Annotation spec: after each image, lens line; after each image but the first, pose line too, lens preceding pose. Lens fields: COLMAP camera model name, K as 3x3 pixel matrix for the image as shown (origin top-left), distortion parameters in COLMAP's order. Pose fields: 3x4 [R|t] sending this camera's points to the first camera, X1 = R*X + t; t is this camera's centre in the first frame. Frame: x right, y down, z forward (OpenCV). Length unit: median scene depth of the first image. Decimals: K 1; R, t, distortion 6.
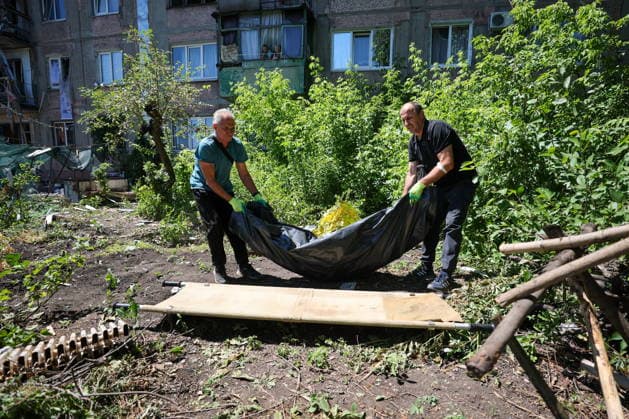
lens RADIAL K [[338.8, 0, 314.5], [0, 338.8, 209.5], [0, 0, 1]] dist [-0.024933, 0.002971]
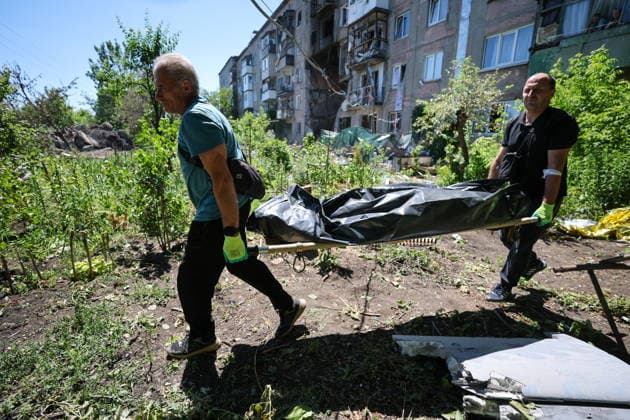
lens RADIAL K [[339.4, 0, 315.0], [0, 339.4, 210.0], [0, 0, 1]] dist [-0.024933, 0.002971]
pose [[0.686843, 0.191689, -0.701072, 0.097819], [-0.129192, 0.981432, 0.141777, -0.017172], [0.715232, -0.006805, 0.698854, -0.256552]]
